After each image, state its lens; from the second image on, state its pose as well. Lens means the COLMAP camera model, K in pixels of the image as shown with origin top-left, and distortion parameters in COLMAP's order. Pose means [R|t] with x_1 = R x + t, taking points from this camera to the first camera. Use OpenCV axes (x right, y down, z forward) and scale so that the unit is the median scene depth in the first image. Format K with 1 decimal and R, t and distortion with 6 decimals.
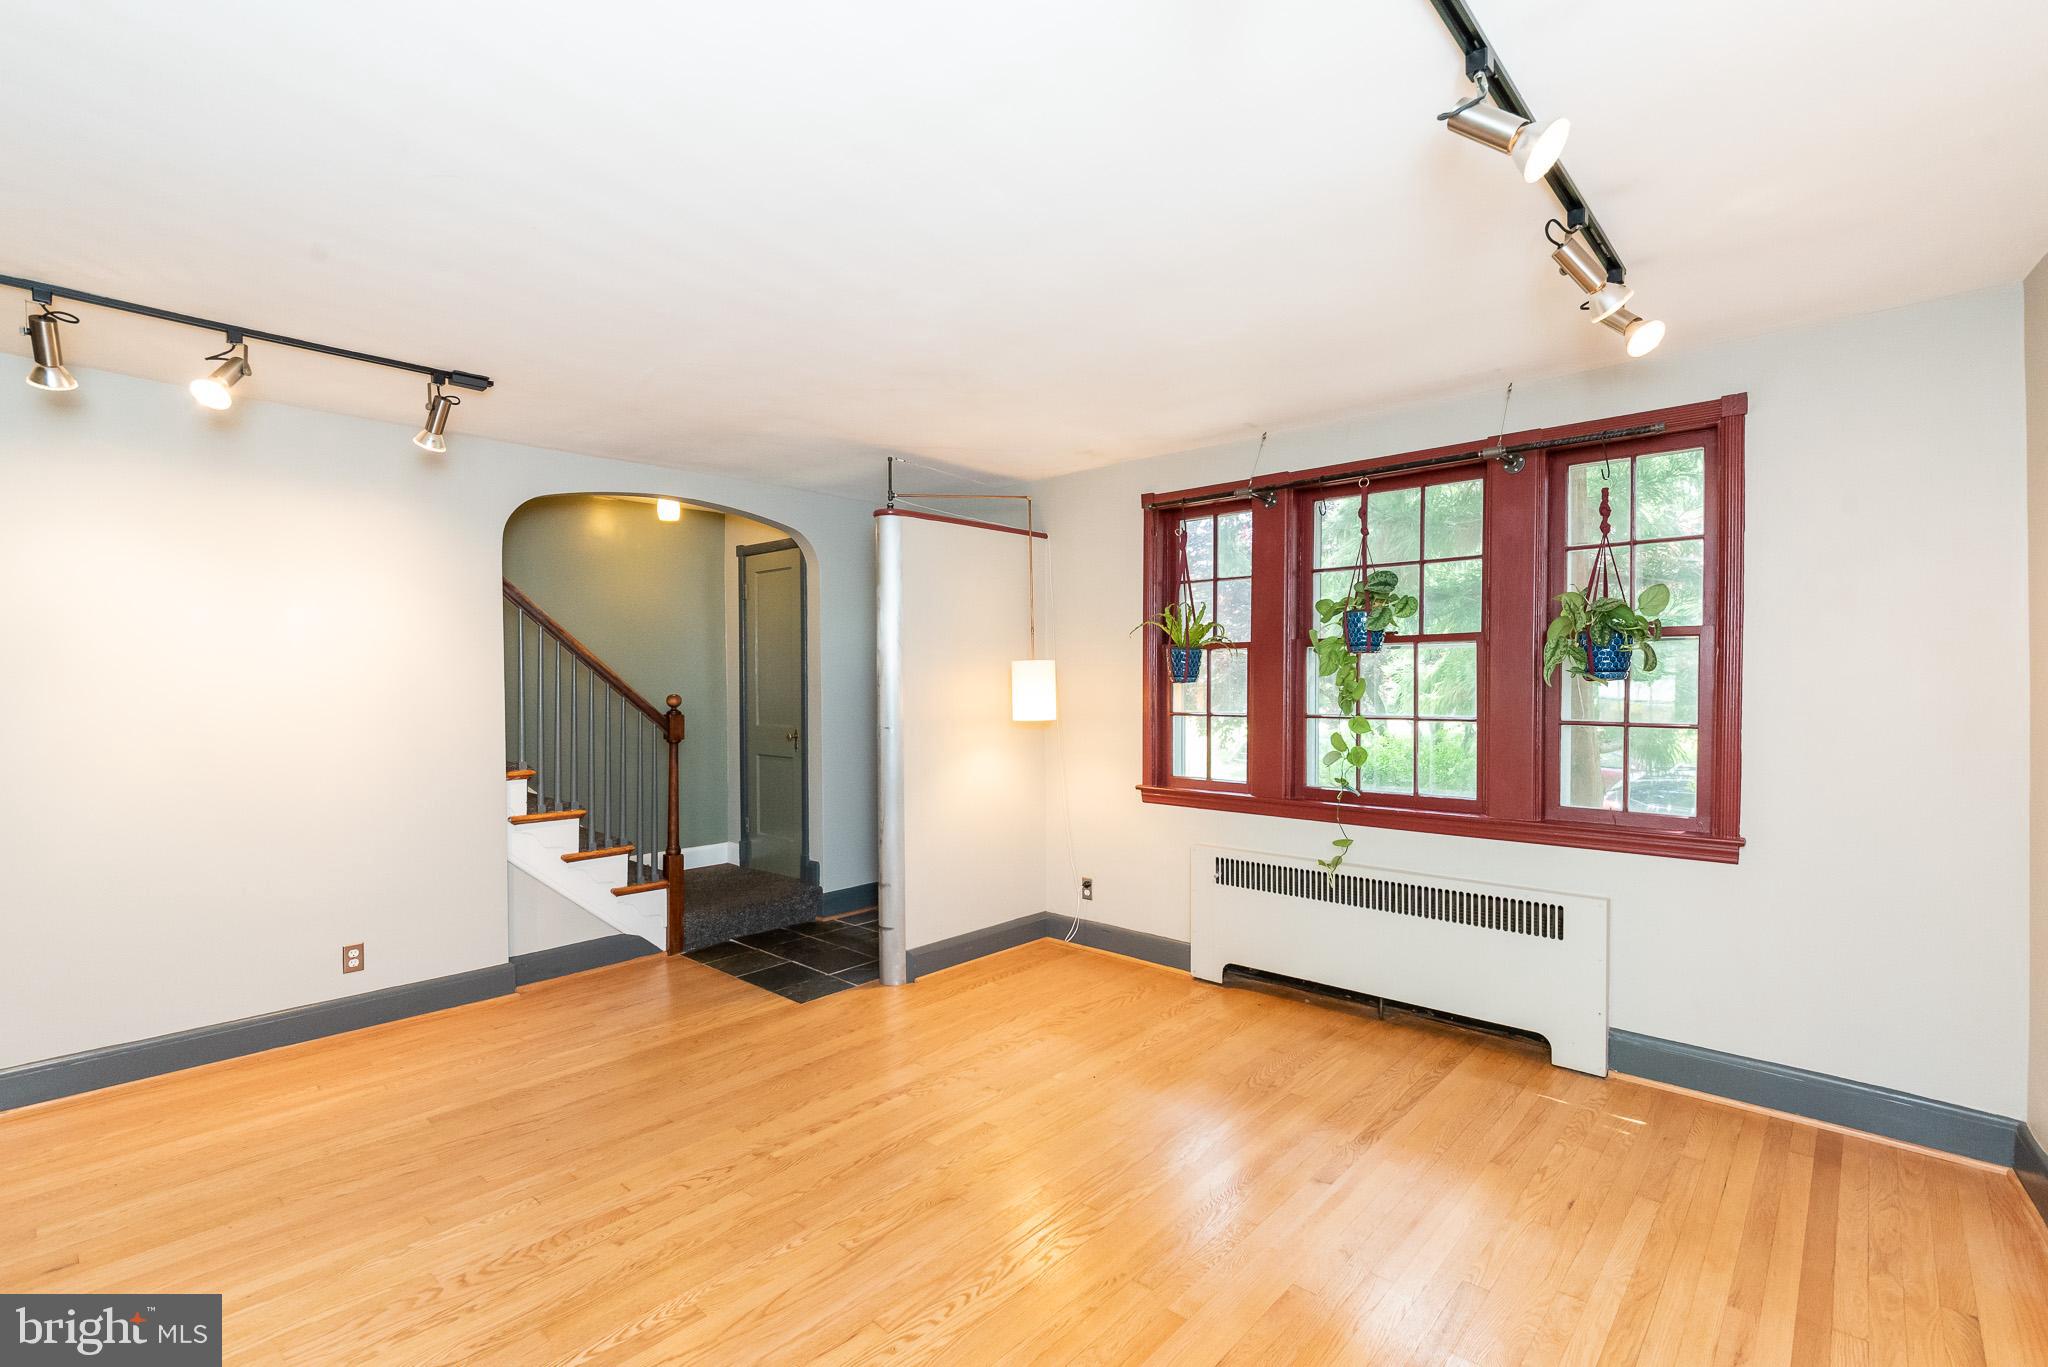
lens RADIAL K [[935.4, 0, 1024.0], [0, 935.4, 683.5], [0, 0, 1]] dist [0.000109, -0.000187]
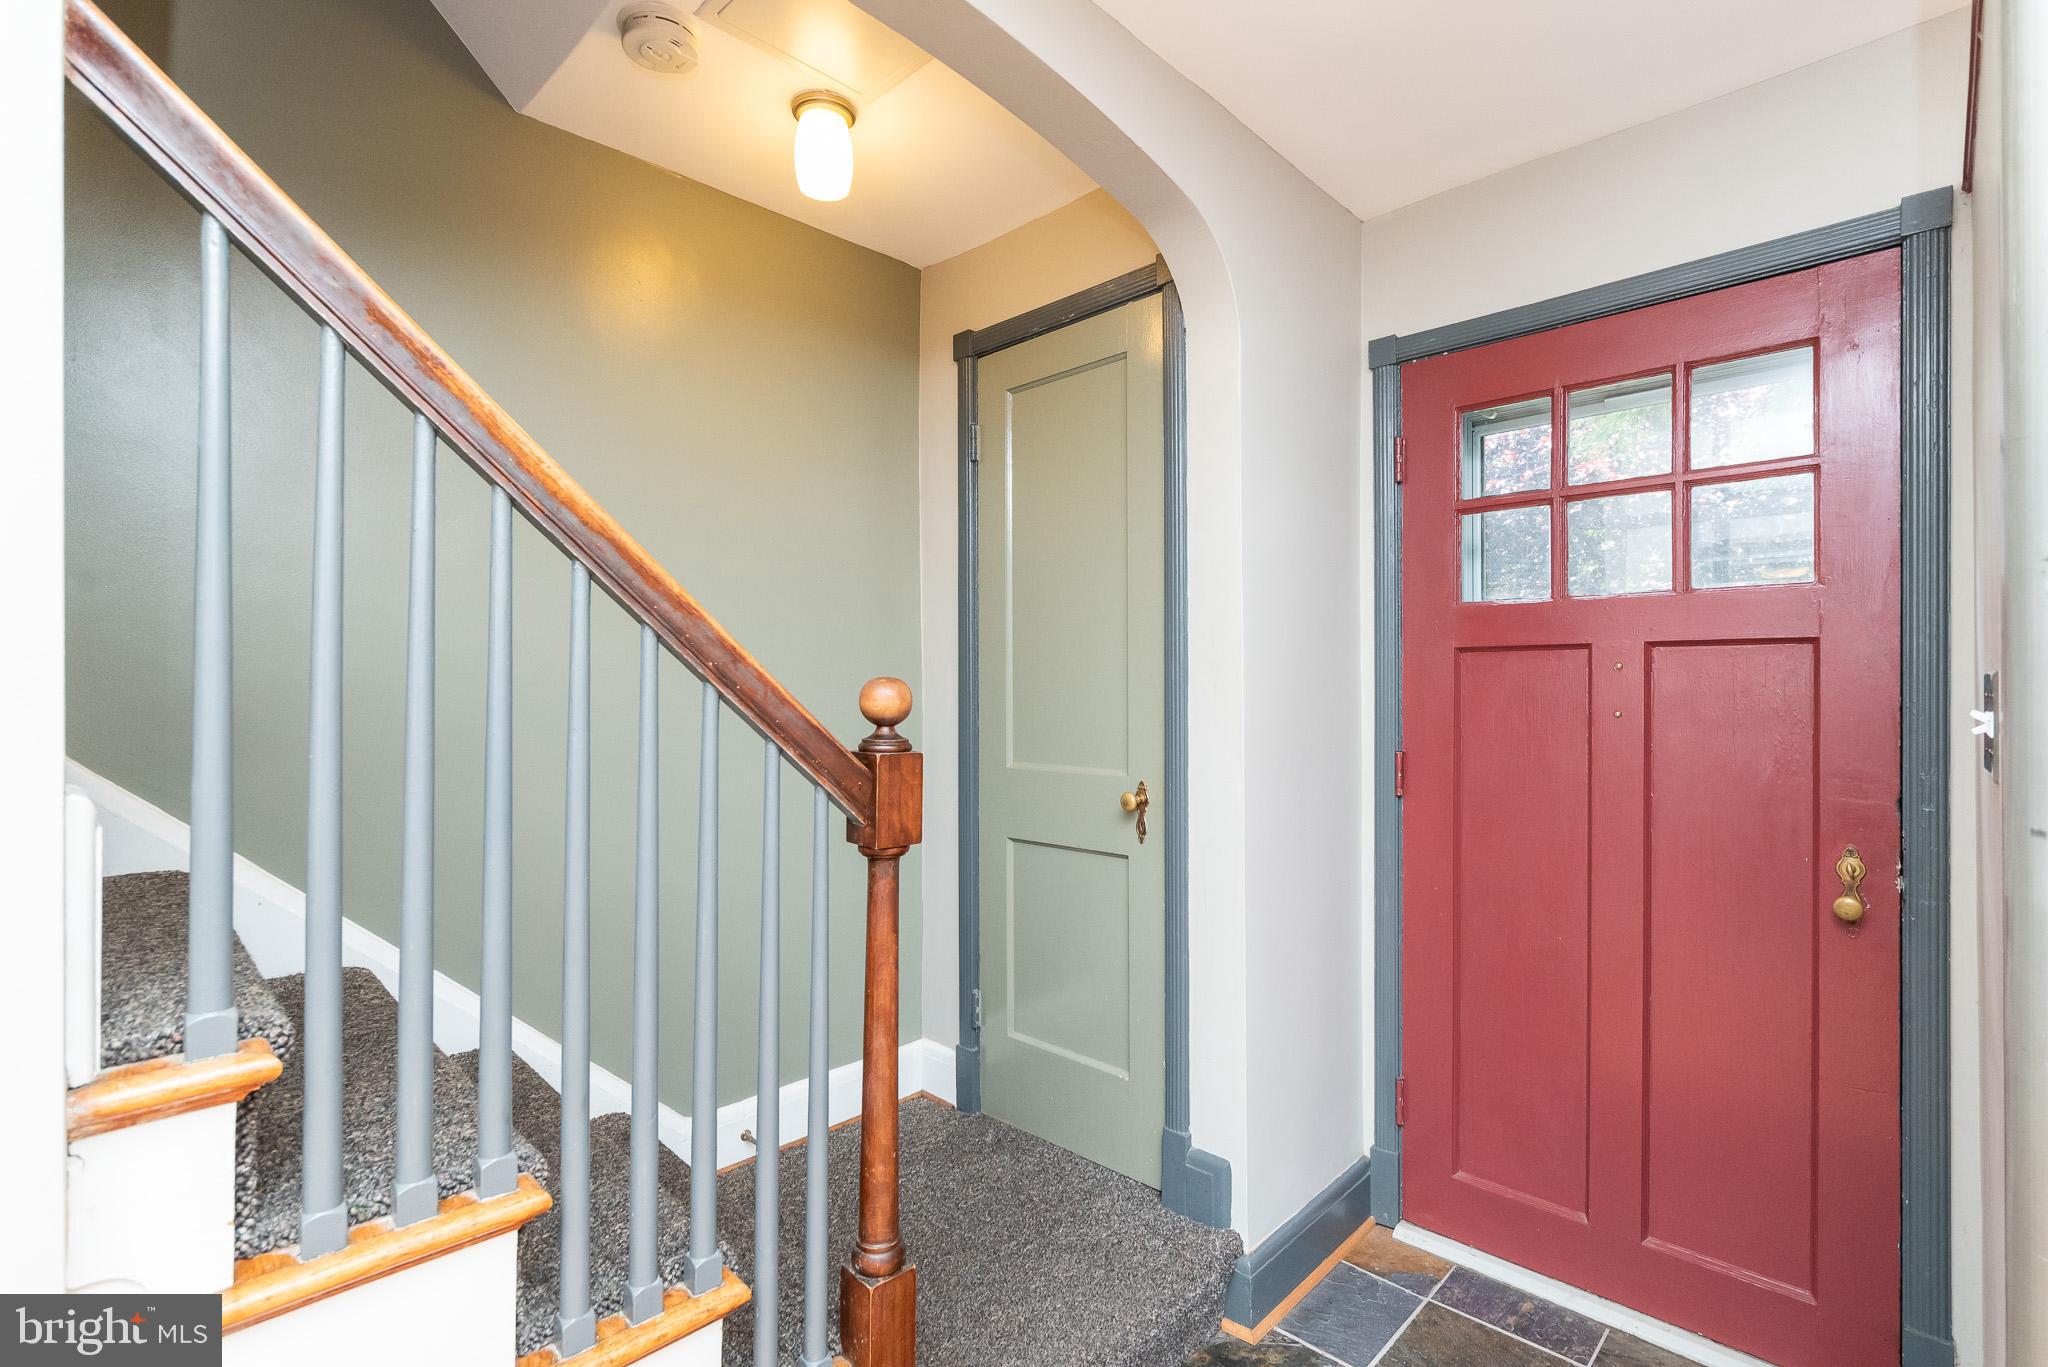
lens RADIAL K [[943.6, 0, 1024.0], [0, 943.6, 683.5], [0, 0, 1]] dist [0.000288, -0.000118]
pose [[0.999330, 0.001620, -0.036560, -0.365278], [-0.001933, 0.999962, -0.008533, 0.017694], [0.036545, 0.008598, 0.999295, 0.818791]]
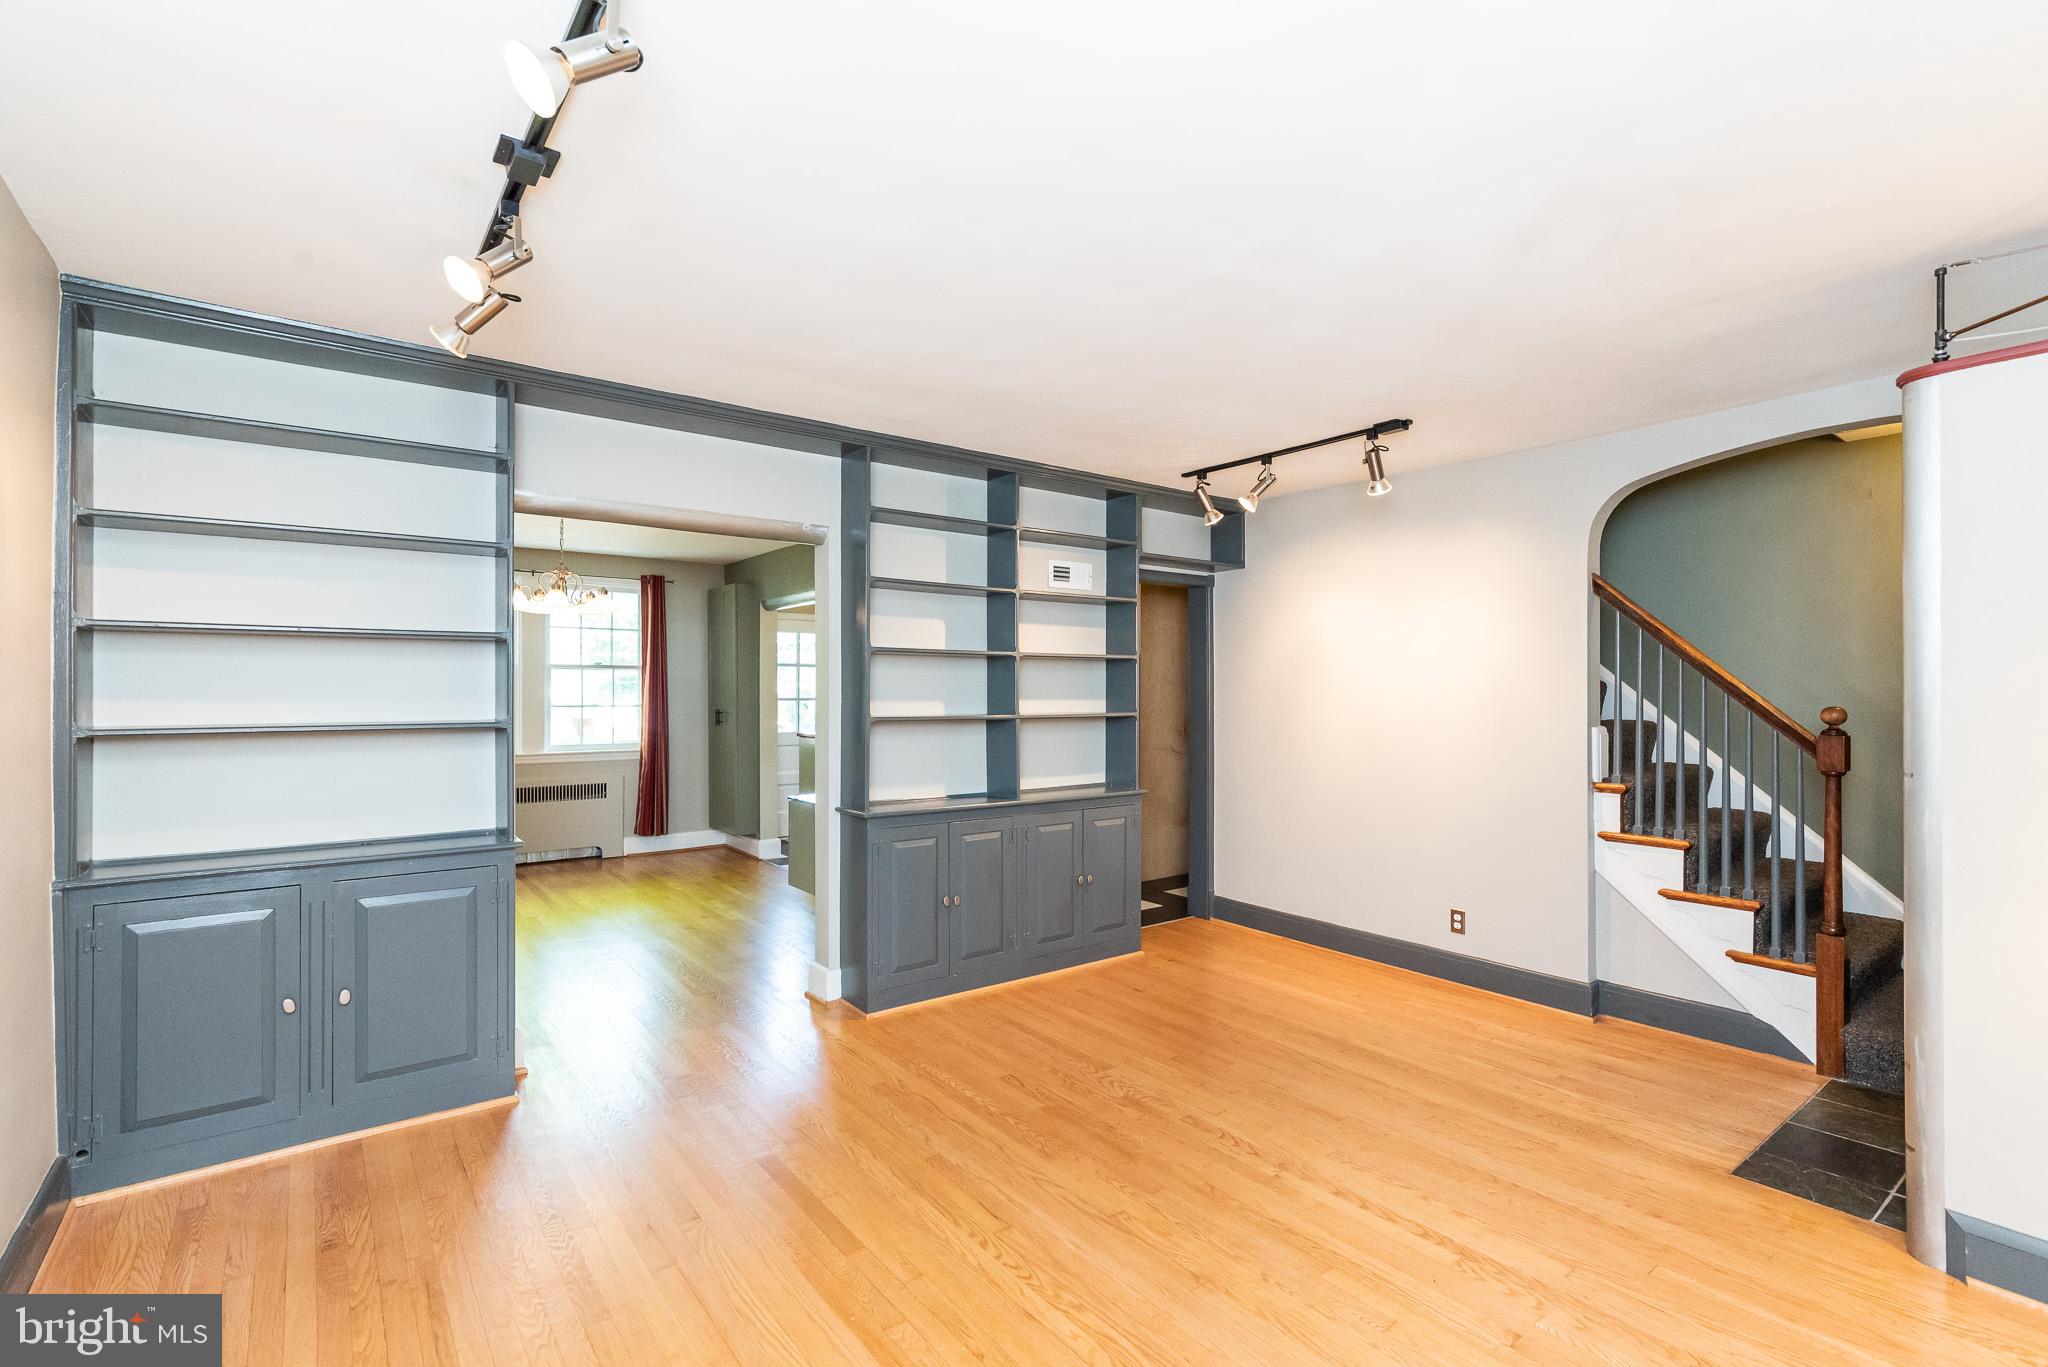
lens RADIAL K [[948.9, 0, 1024.0], [0, 948.9, 683.5], [0, 0, 1]] dist [0.042841, -0.000326]
pose [[-0.172848, 0.000498, -0.984948, 0.503408], [-0.000586, 1.000000, 0.000609, -0.006094], [0.984948, 0.000683, -0.172848, 0.591996]]
